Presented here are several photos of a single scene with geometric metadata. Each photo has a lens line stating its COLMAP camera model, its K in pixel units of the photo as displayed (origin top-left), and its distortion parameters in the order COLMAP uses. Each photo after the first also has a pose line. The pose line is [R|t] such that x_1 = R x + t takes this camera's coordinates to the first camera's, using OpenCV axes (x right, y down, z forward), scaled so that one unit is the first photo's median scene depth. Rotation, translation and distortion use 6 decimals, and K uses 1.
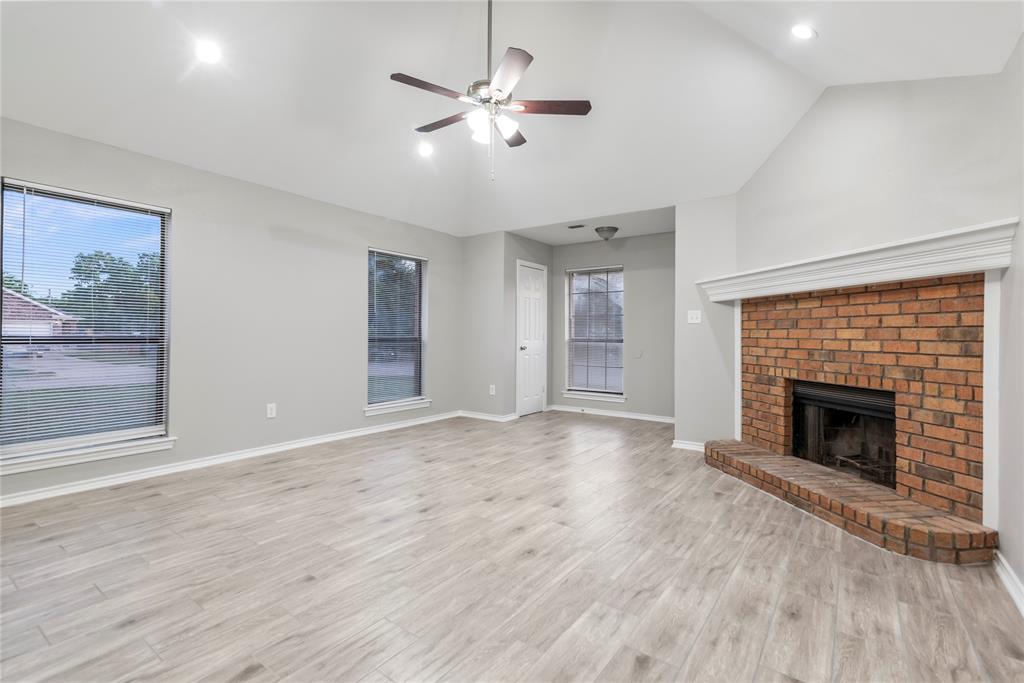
lens RADIAL K [[465.9, 0, 504.0], [0, 465.9, 336.5], [0, 0, 1]] dist [0.016190, -0.001654]
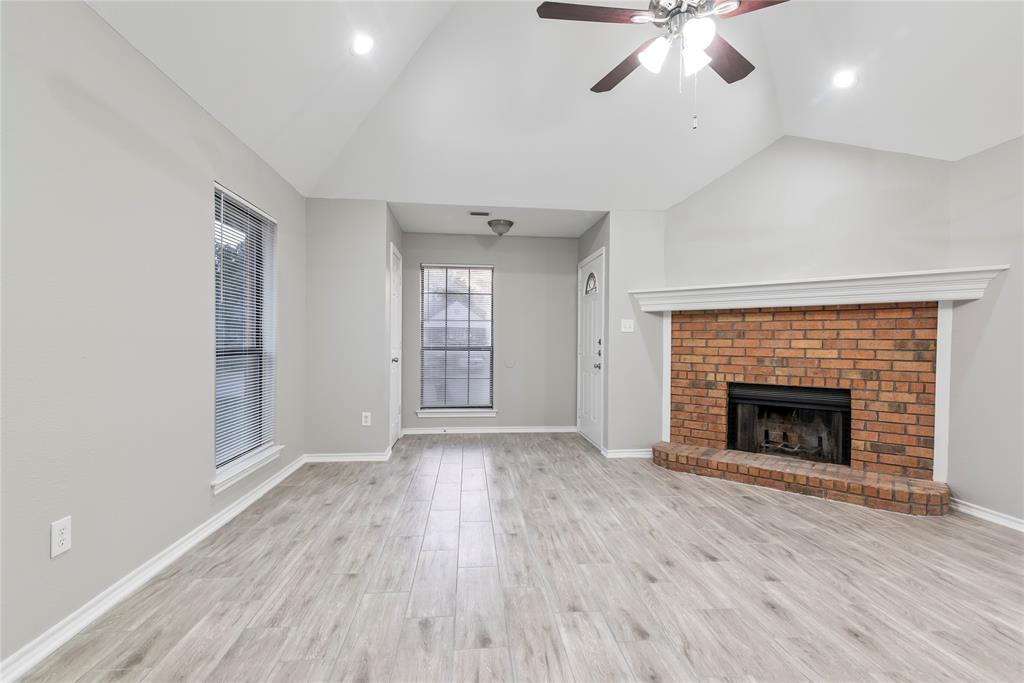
lens RADIAL K [[465.9, 0, 509.6], [0, 465.9, 346.3], [0, 0, 1]] dist [0.016190, -0.001654]
pose [[0.746848, -0.007293, 0.664955, -0.678928], [-0.001140, 0.999924, 0.012247, -0.014167], [-0.664994, -0.009905, 0.746783, 0.623969]]
